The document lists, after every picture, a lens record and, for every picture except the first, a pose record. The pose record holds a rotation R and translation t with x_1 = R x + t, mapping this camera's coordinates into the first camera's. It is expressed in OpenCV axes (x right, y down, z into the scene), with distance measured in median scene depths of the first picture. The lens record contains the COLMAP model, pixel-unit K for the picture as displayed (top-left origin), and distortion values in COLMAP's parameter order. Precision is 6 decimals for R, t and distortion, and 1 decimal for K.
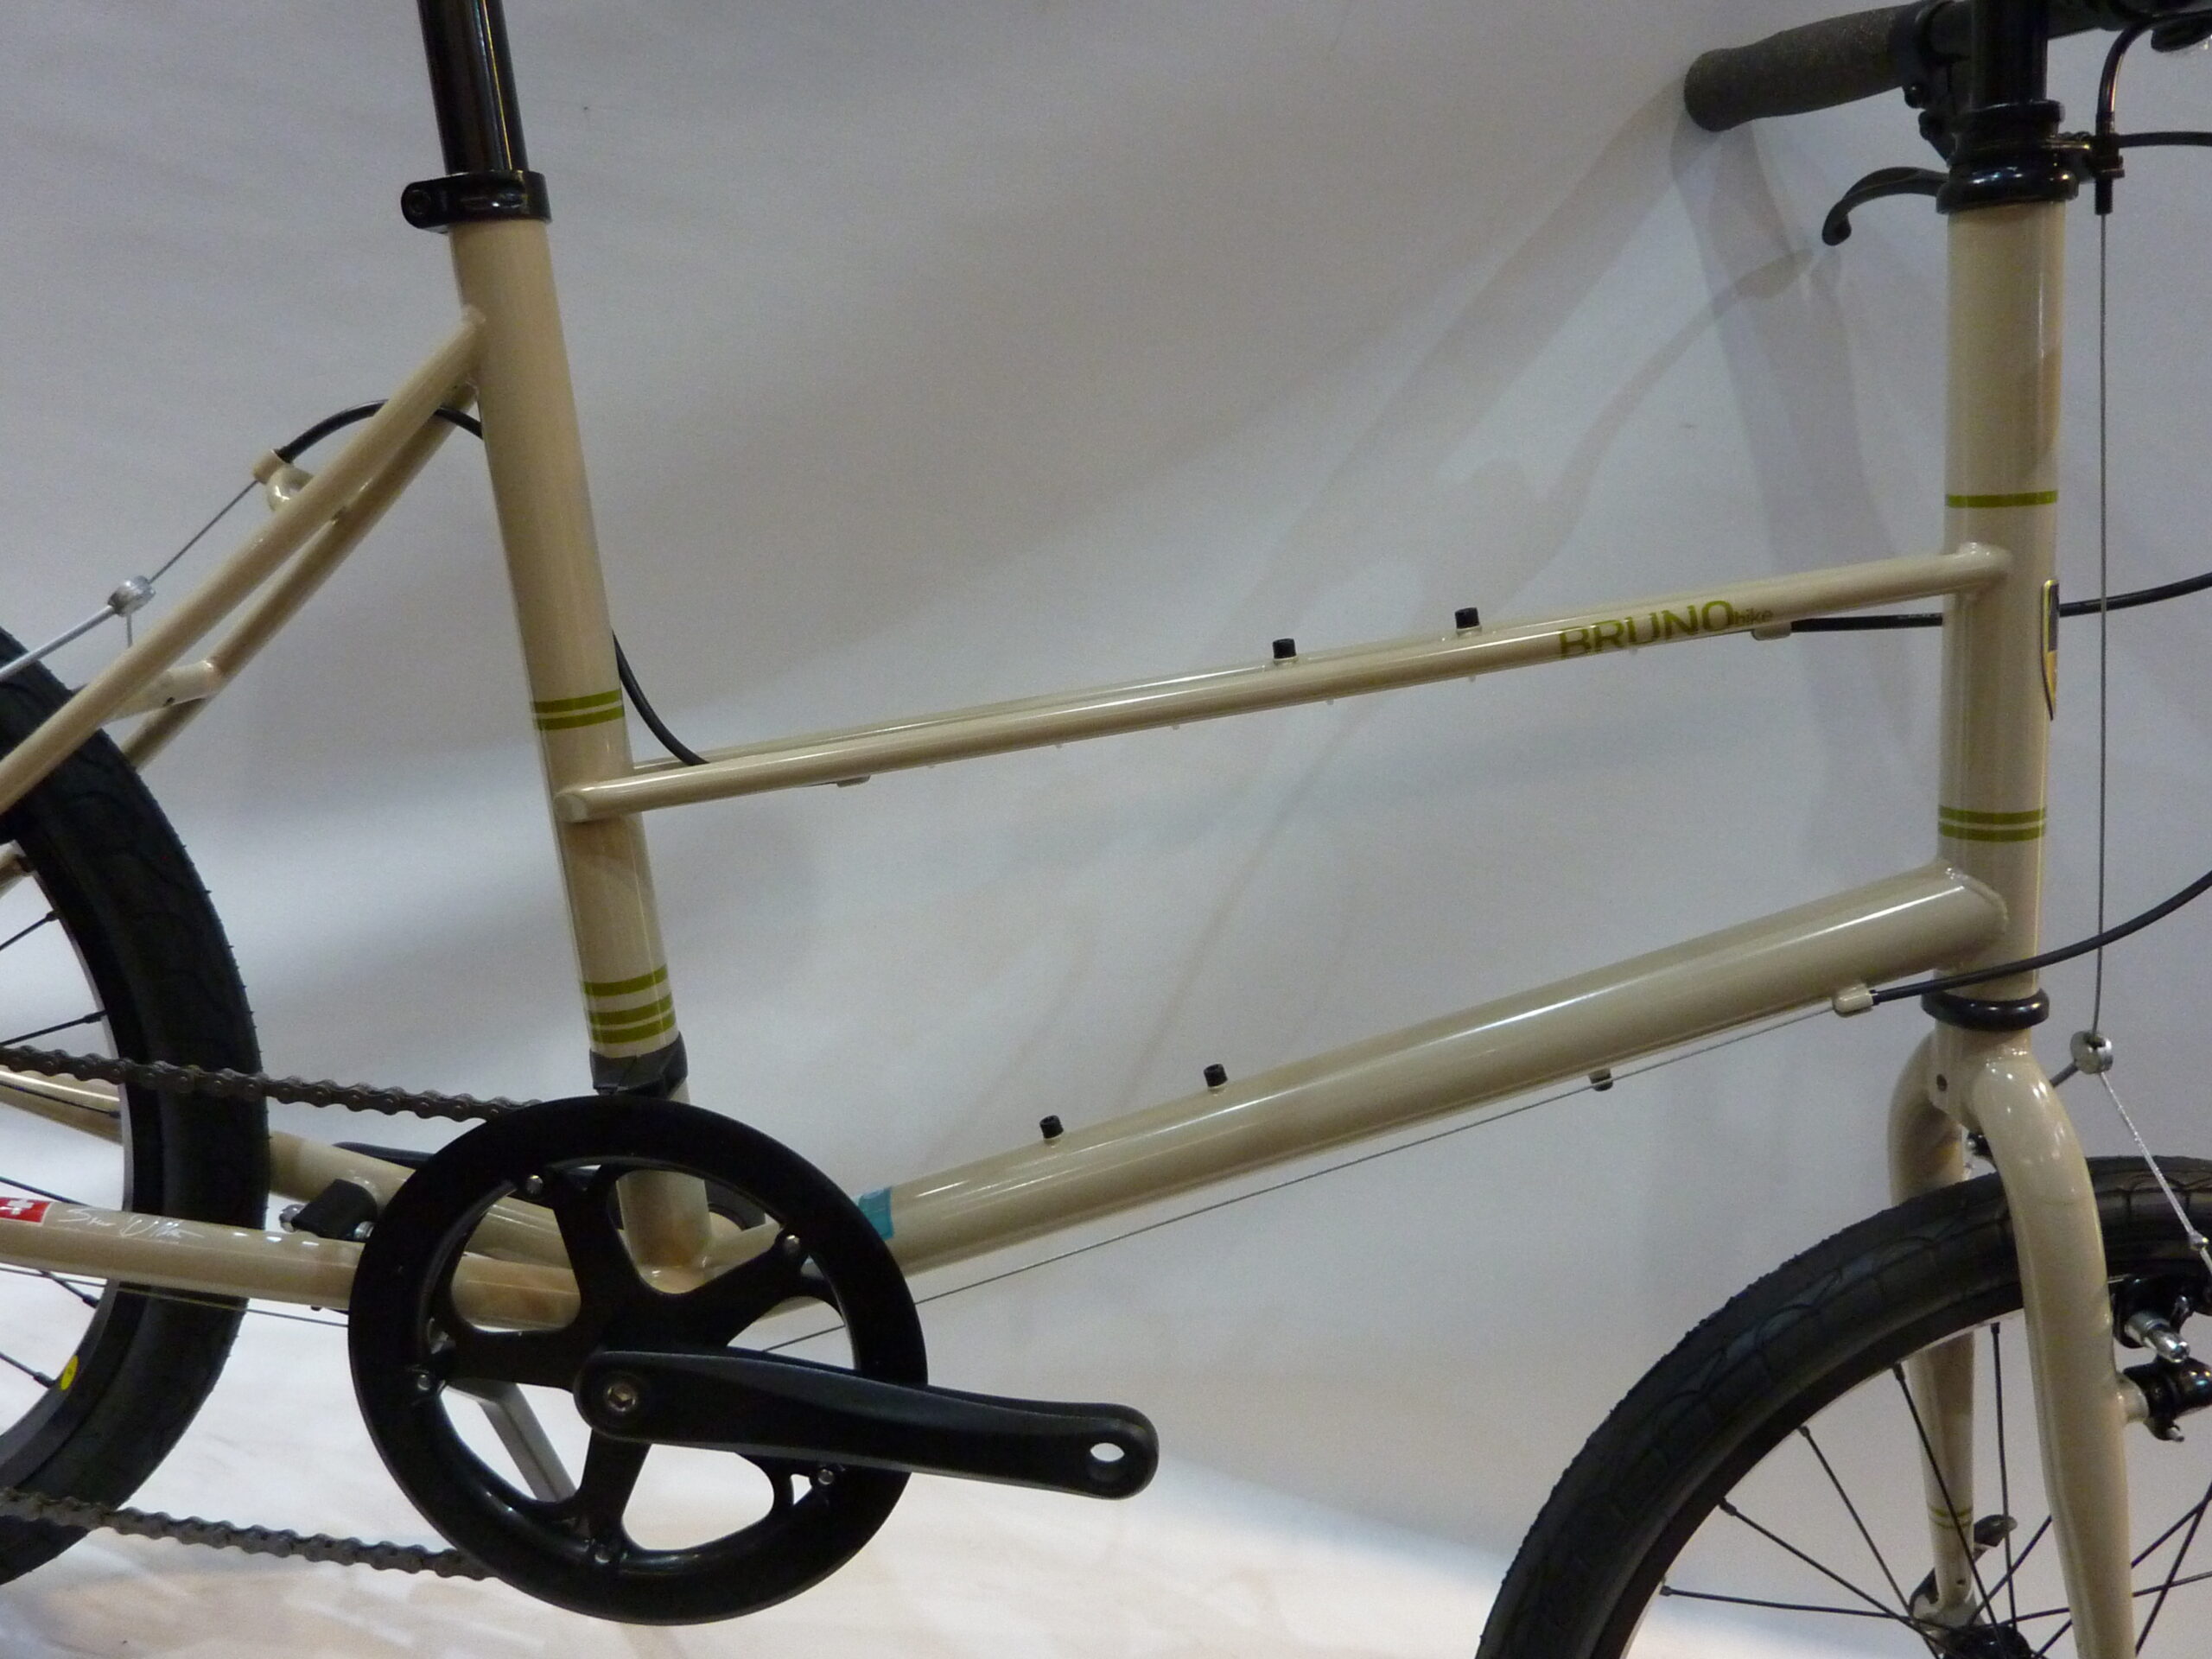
lens RADIAL K [[1695.3, 0, 1095.2], [0, 1695.3, 819.5], [0, 0, 1]] dist [-0.018397, -0.023584]
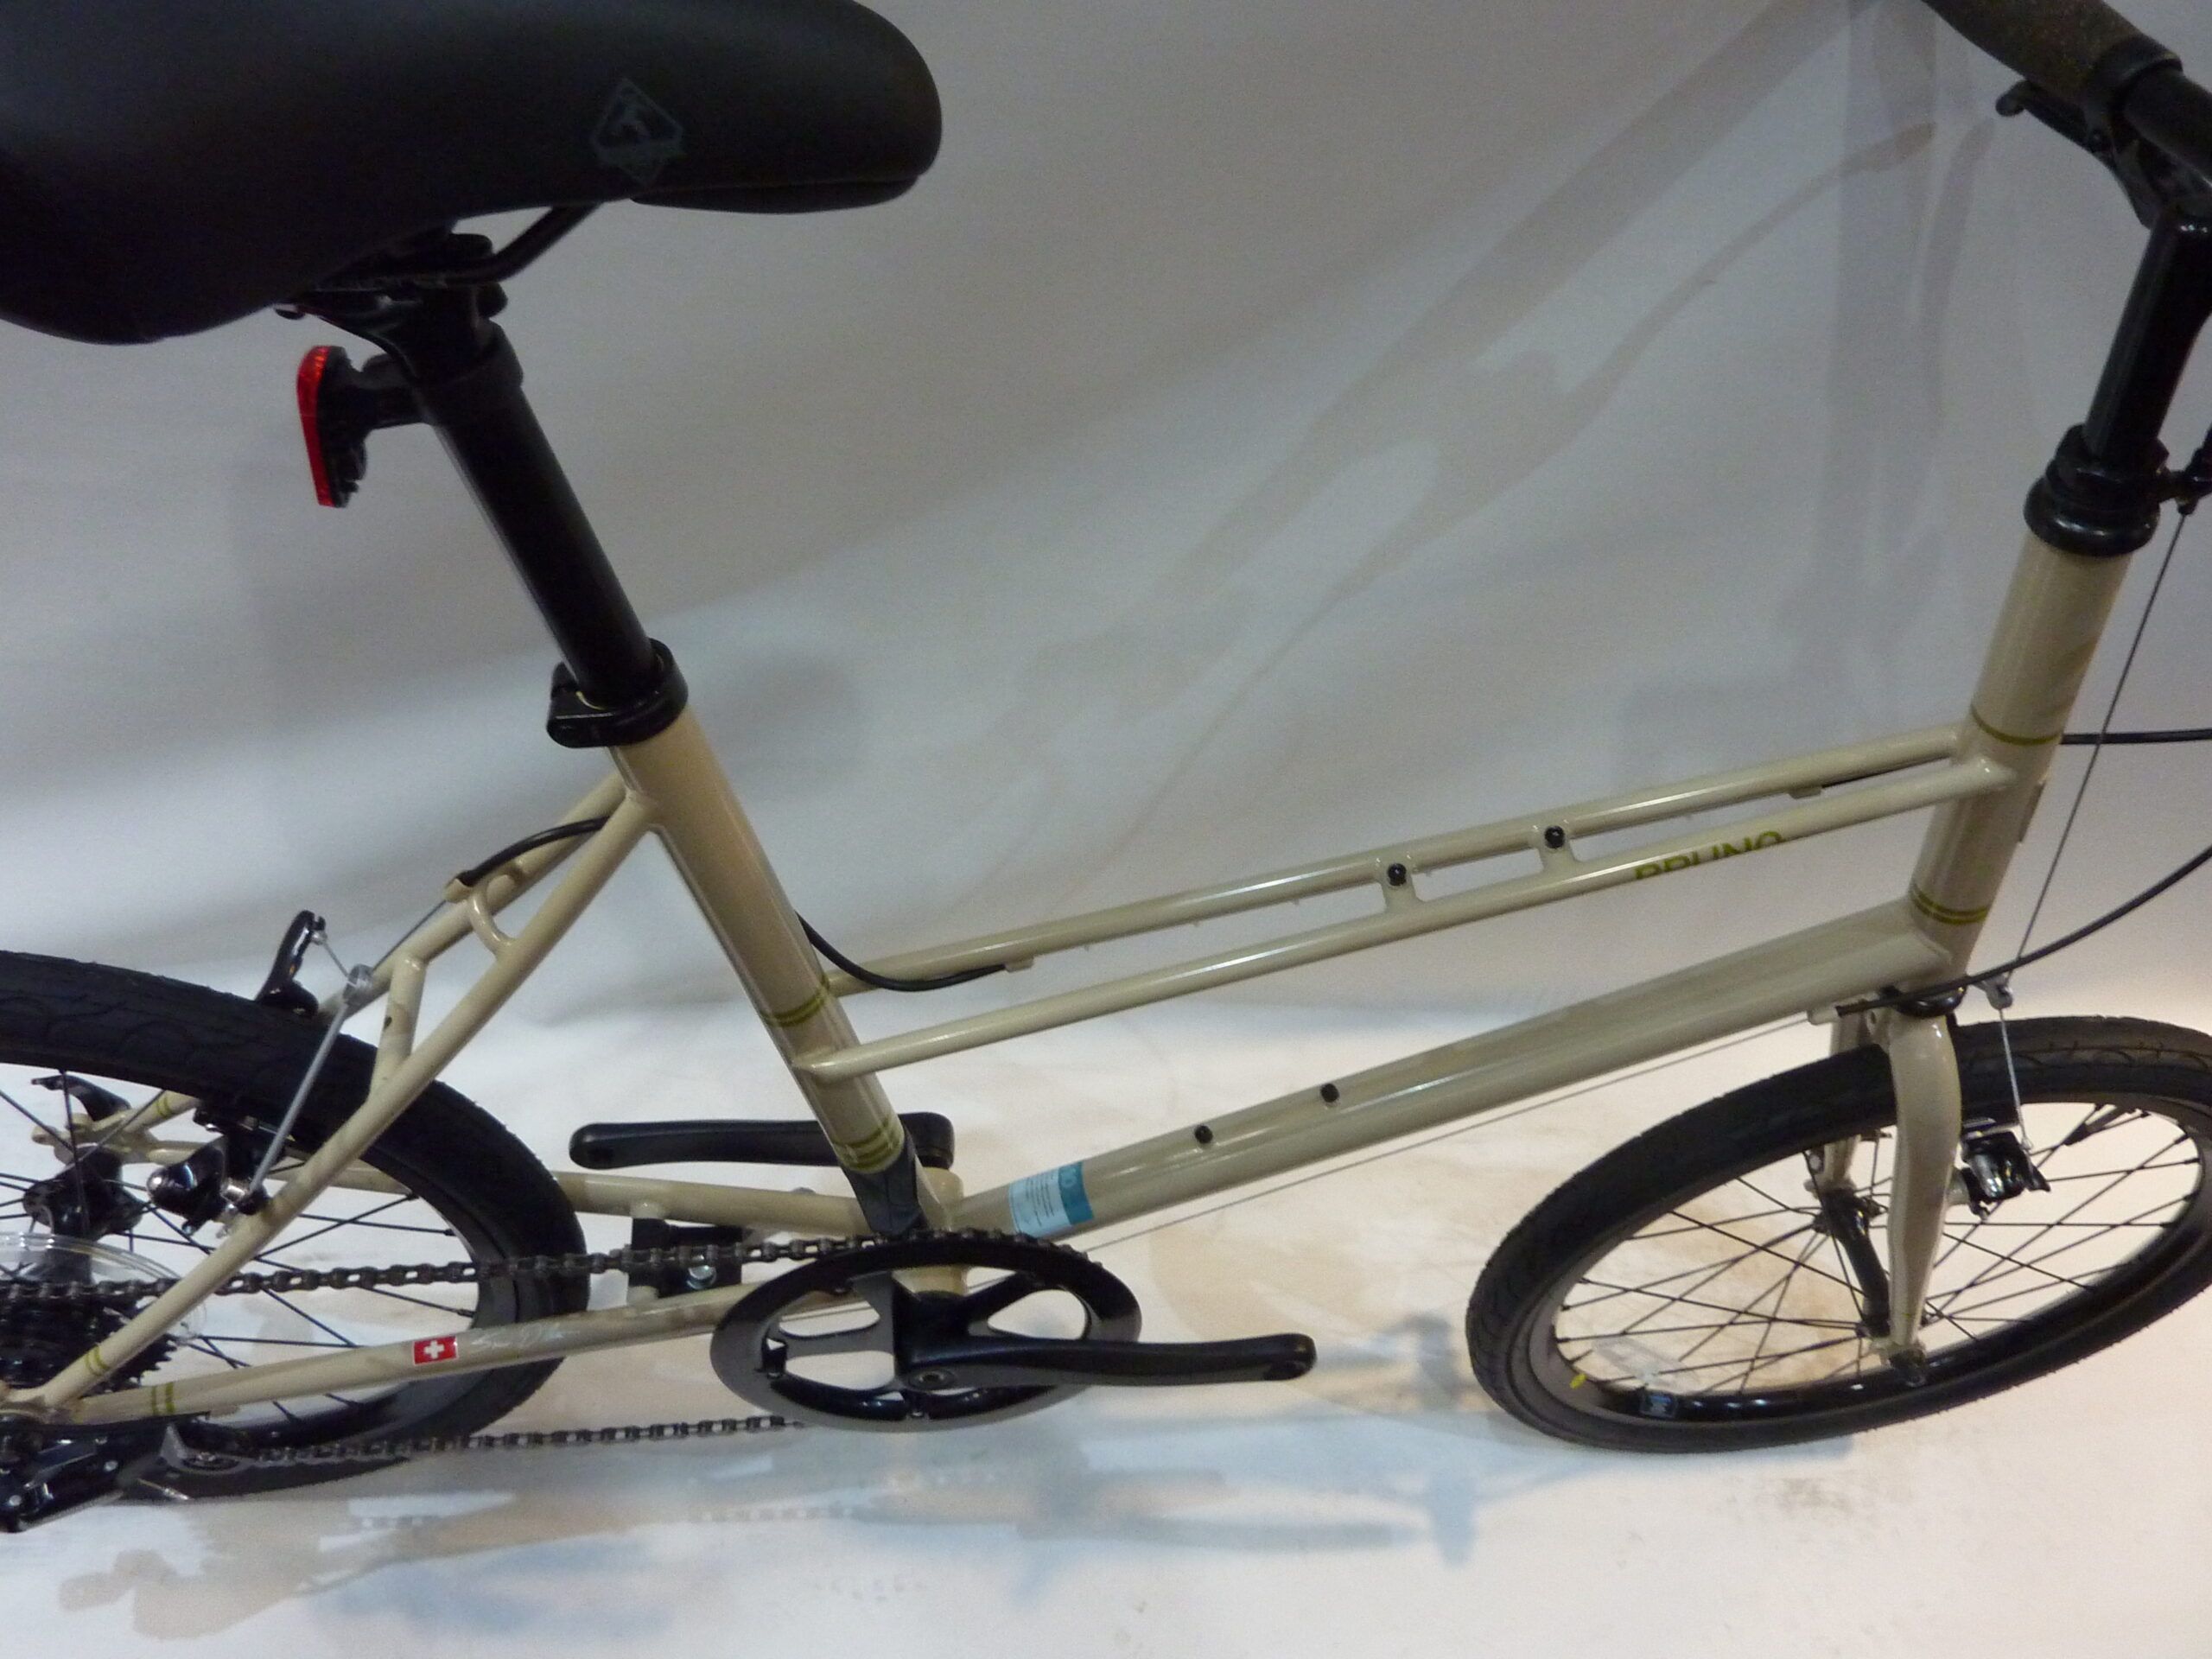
lens RADIAL K [[1695.3, 0, 1109.4], [0, 1695.3, 826.4], [0, 0, 1]] dist [-0.018397, -0.023584]
pose [[0.985059, -0.161967, 0.058528, -0.139270], [0.096522, 0.800691, 0.591251, -0.803455], [-0.142626, -0.576768, 0.804361, 0.111471]]
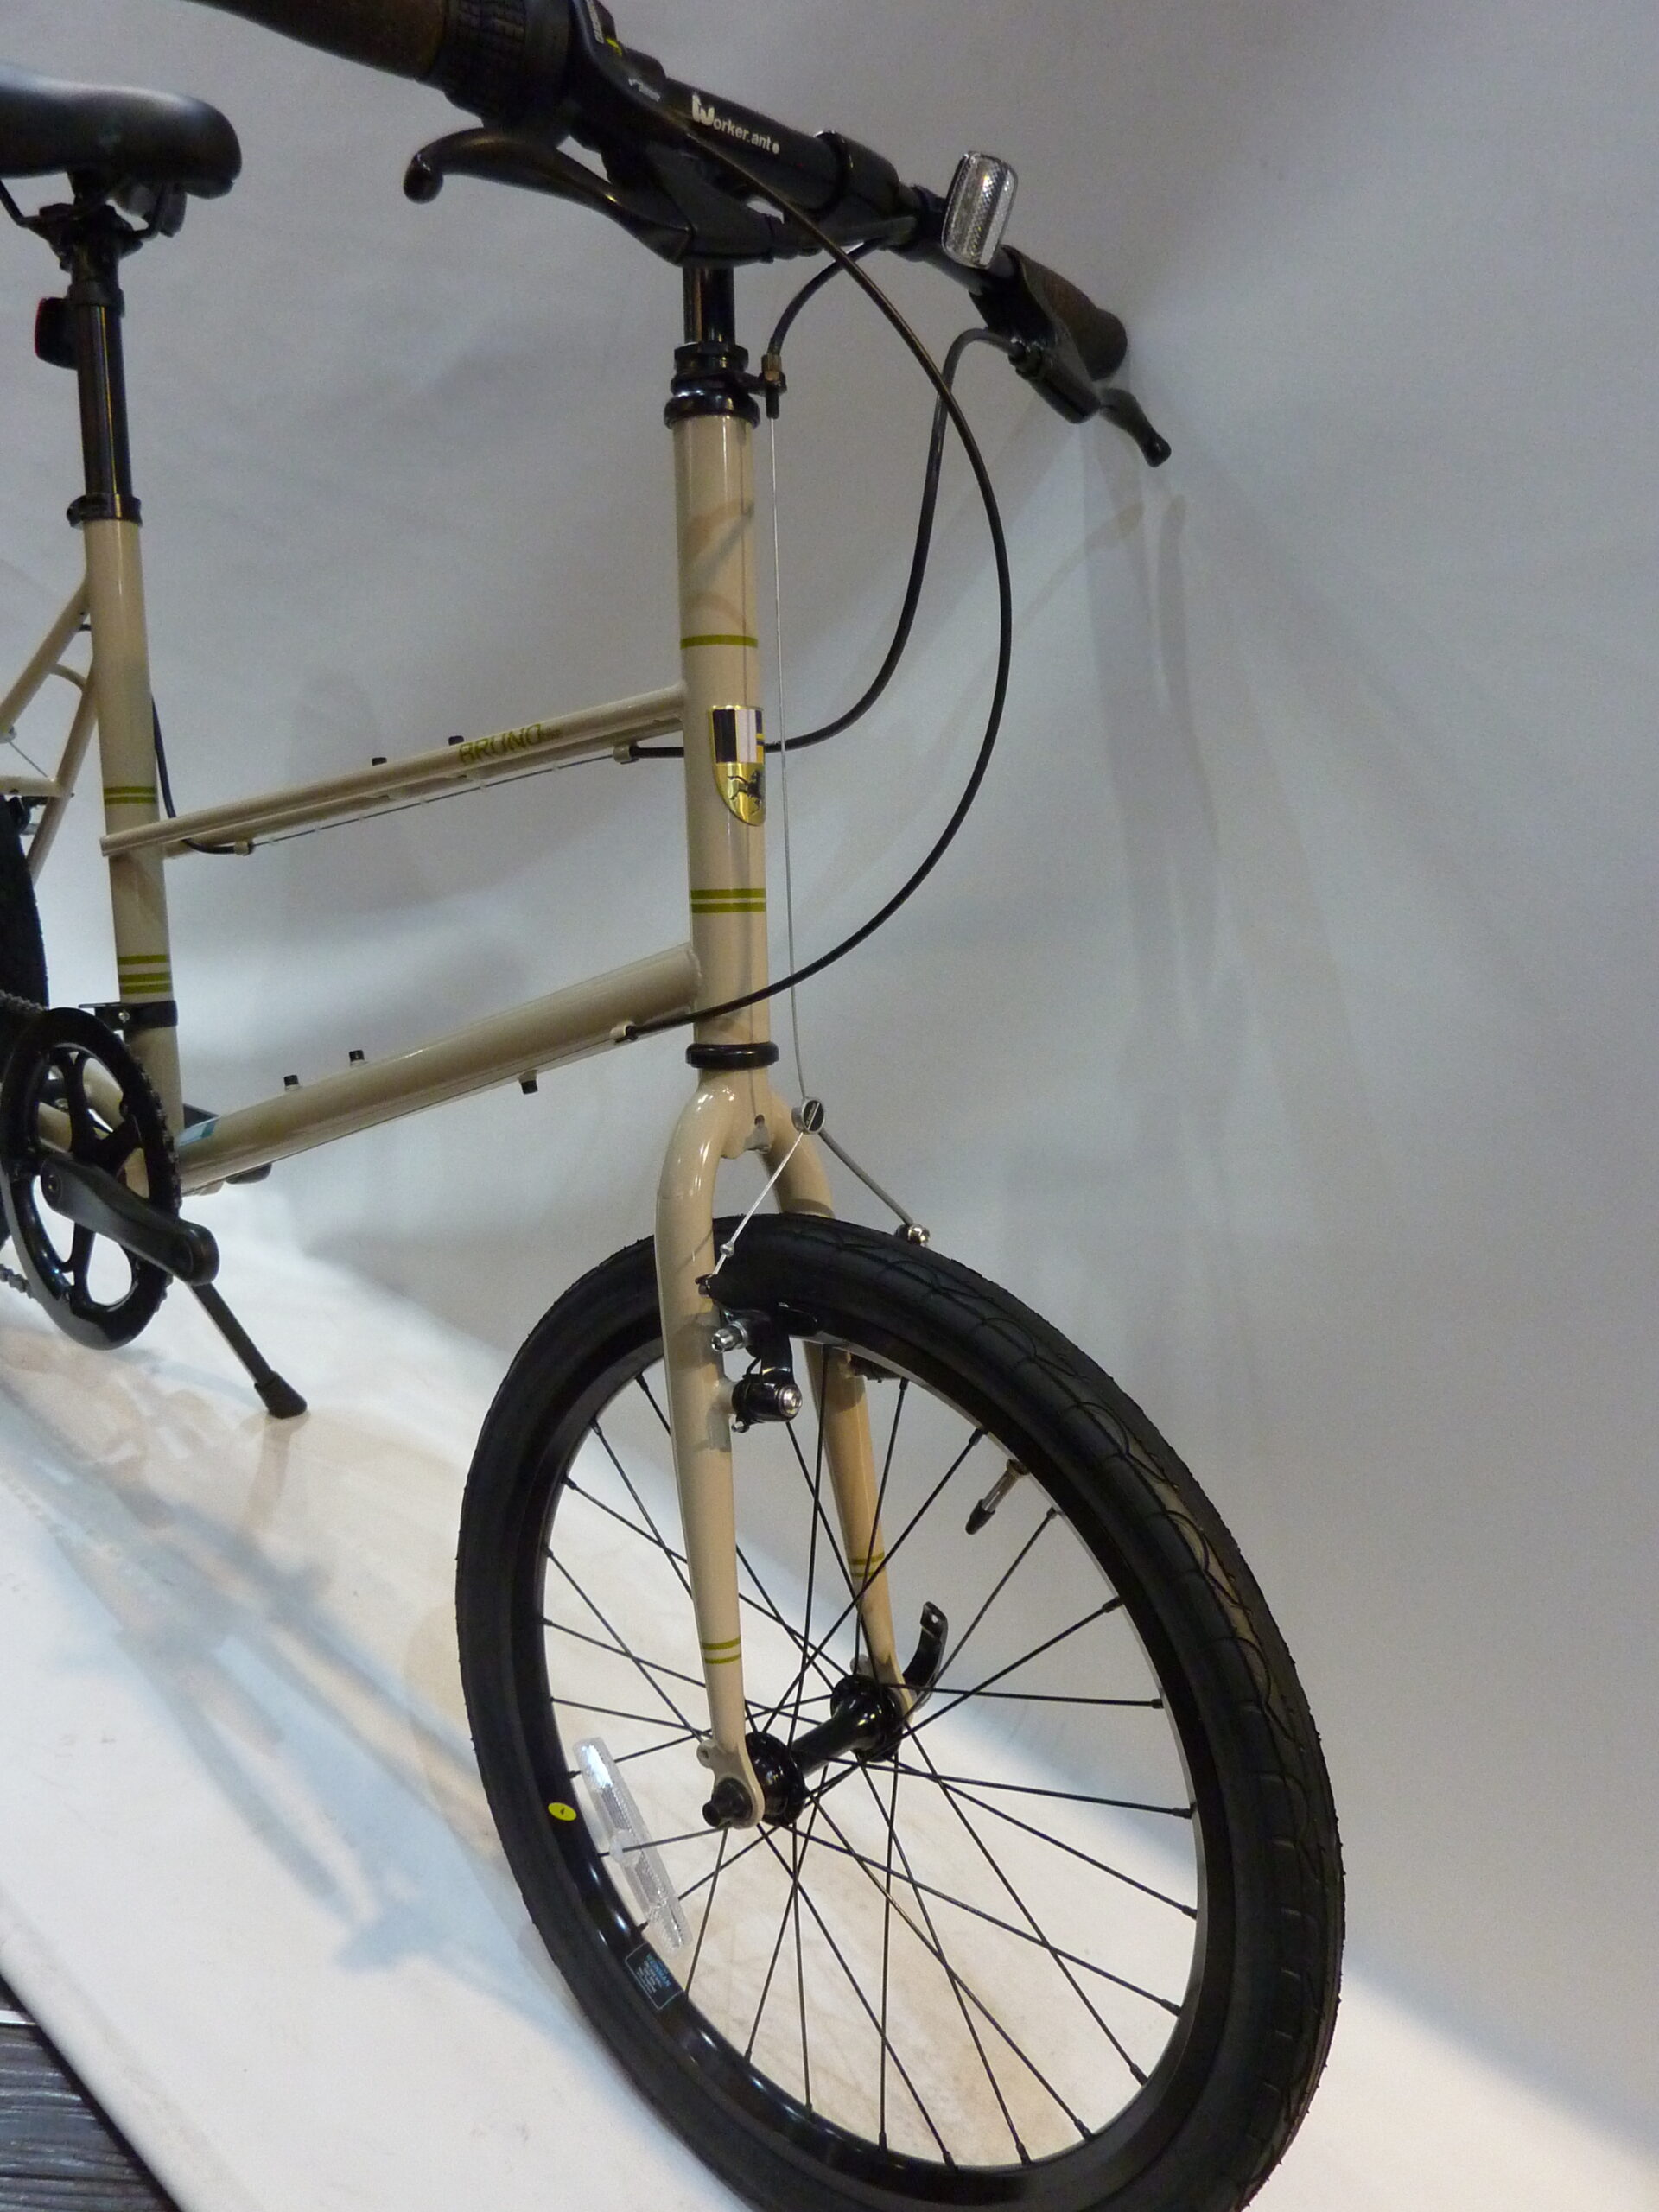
lens RADIAL K [[1695.3, 0, 832.9], [0, 1695.3, 1104.2], [0, 0, 1]] dist [-0.018397, -0.023584]
pose [[0.813655, 0.127041, -0.567298, 1.292755], [-0.165909, 0.985992, -0.017155, 0.153980], [0.557172, 0.108078, 0.823334, 0.007429]]
